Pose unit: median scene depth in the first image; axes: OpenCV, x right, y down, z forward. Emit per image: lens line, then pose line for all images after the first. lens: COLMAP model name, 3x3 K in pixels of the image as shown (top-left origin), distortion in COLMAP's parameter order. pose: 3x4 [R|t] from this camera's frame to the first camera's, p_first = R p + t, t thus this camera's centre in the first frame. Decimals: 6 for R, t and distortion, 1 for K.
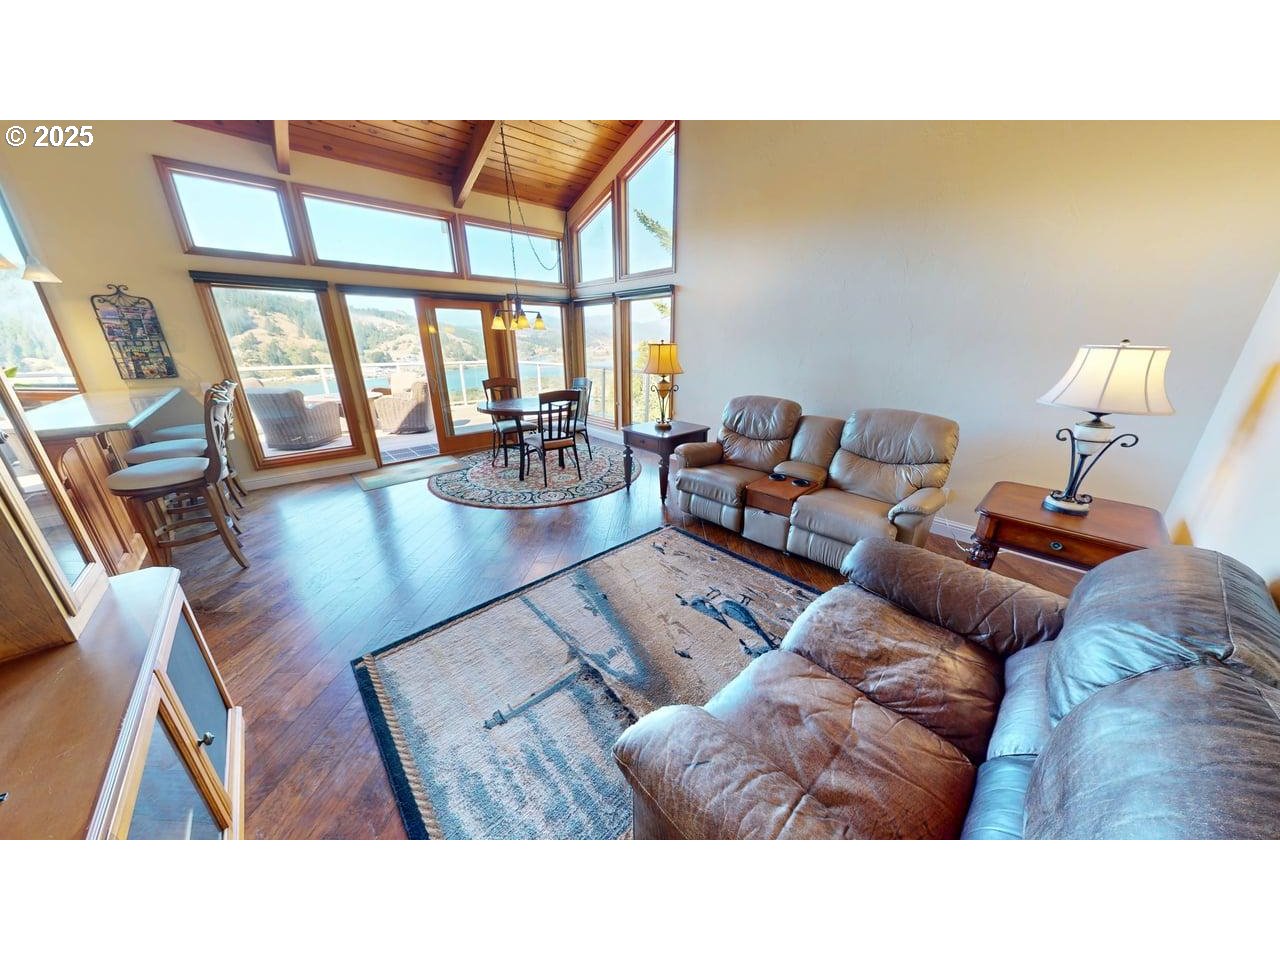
lens RADIAL K [[402.2, 0, 639.6], [0, 402.2, 480.8], [0, 0, 1]] dist [-0.000145, 0.000100]
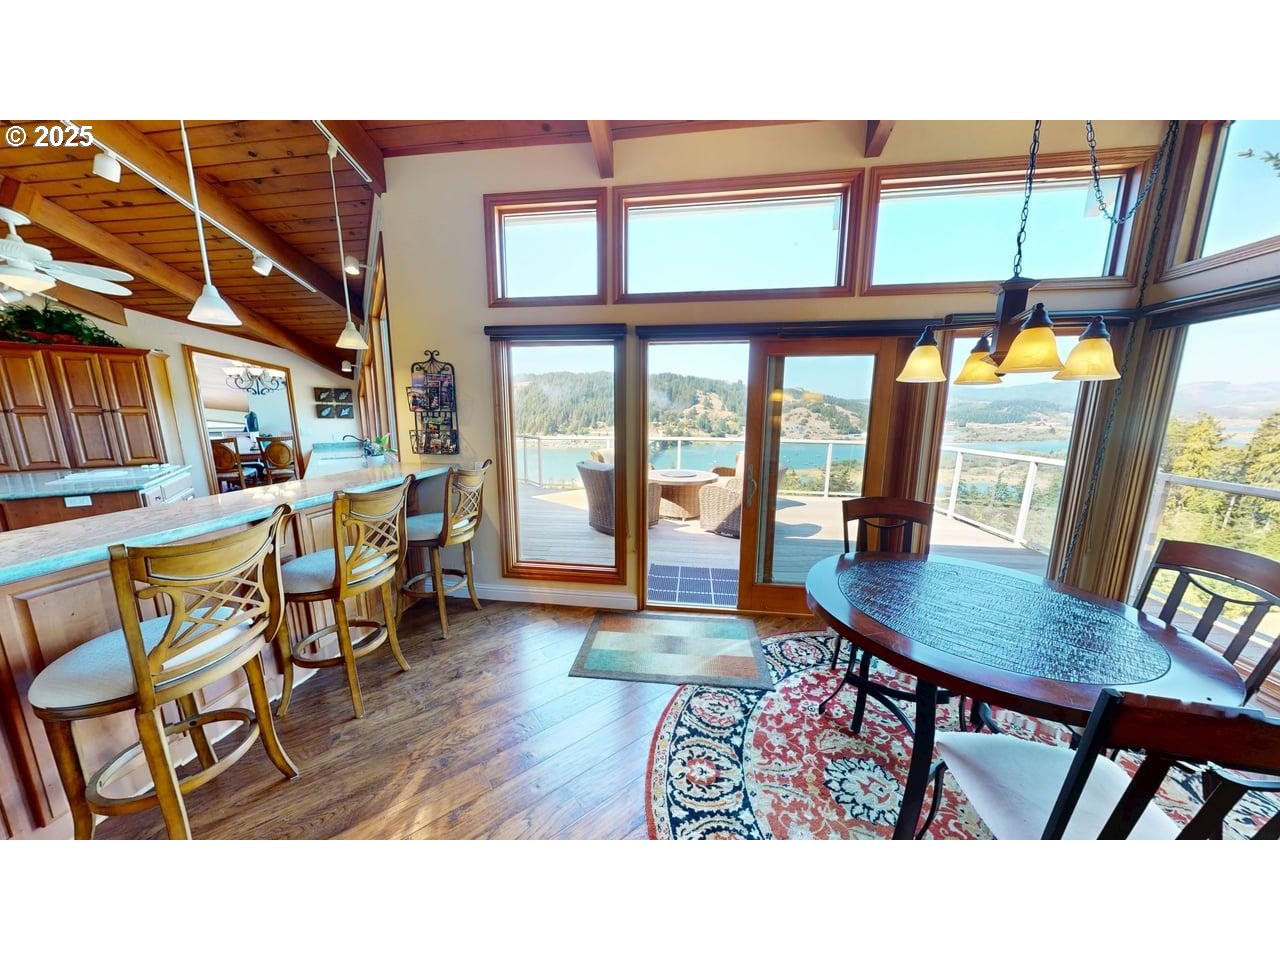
lens RADIAL K [[402.2, 0, 642.7], [0, 402.2, 481.5], [0, 0, 1]] dist [-0.000145, 0.000100]
pose [[0.647996, 0.132512, -0.750028, -0.210879], [-0.255327, 0.965561, -0.050001, -0.195656], [0.717572, 0.223903, 0.659514, 0.560870]]
